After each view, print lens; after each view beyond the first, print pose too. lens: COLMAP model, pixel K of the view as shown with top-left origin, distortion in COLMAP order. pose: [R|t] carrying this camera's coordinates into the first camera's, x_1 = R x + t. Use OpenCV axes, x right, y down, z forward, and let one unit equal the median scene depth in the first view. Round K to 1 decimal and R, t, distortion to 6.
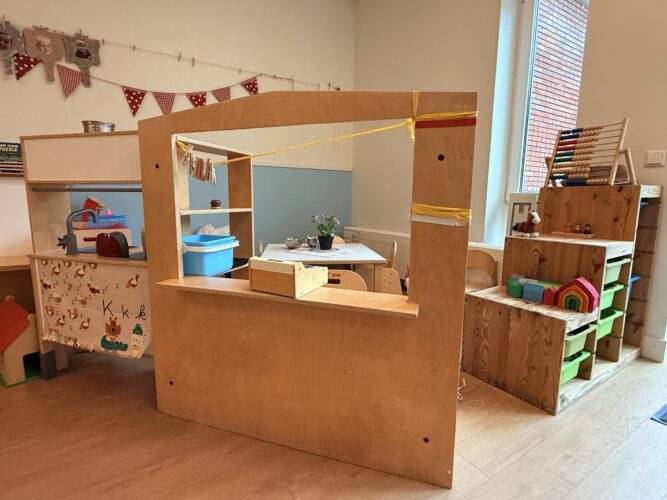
lens RADIAL K [[342.0, 0, 333.5], [0, 342.0, 250.0], [0, 0, 1]] dist [-0.004002, -0.001443]
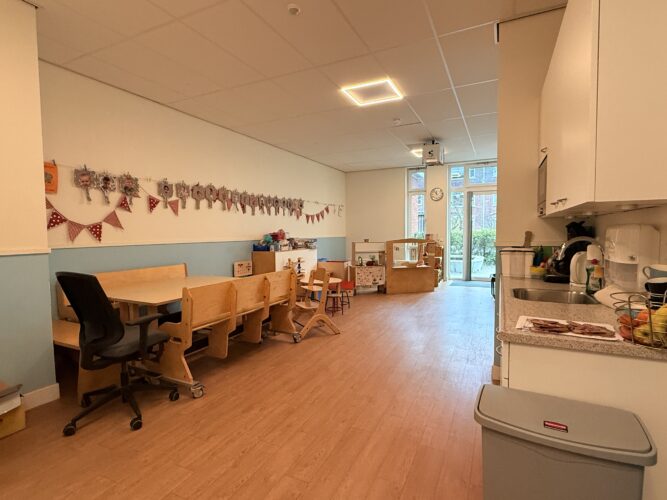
lens RADIAL K [[342.0, 0, 333.5], [0, 342.0, 250.0], [0, 0, 1]] dist [-0.004002, -0.001443]
pose [[0.852444, -0.043614, 0.520996, -2.515067], [0.093768, 0.993110, -0.070286, 0.058697], [-0.514341, 0.108767, 0.850661, -2.008559]]
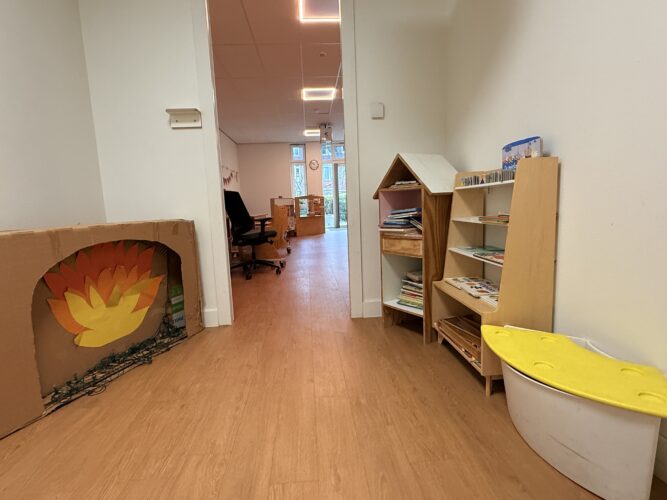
lens RADIAL K [[342.0, 0, 333.5], [0, 342.0, 250.0], [0, 0, 1]] dist [-0.004002, -0.001443]
pose [[0.476369, -0.141310, 0.867815, -4.125333], [0.174311, 0.982588, 0.064315, 0.270540], [-0.861793, 0.120633, 0.492707, -2.036471]]
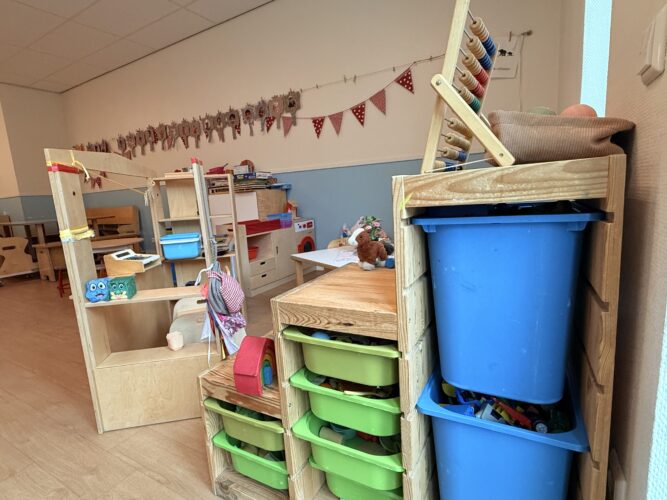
lens RADIAL K [[342.0, 0, 333.5], [0, 342.0, 250.0], [0, 0, 1]] dist [-0.004002, -0.001443]
pose [[0.473388, 0.105848, -0.874471, 0.892767], [-0.063443, 0.994273, 0.086005, -0.095270], [0.878566, 0.014765, 0.477392, 0.547632]]
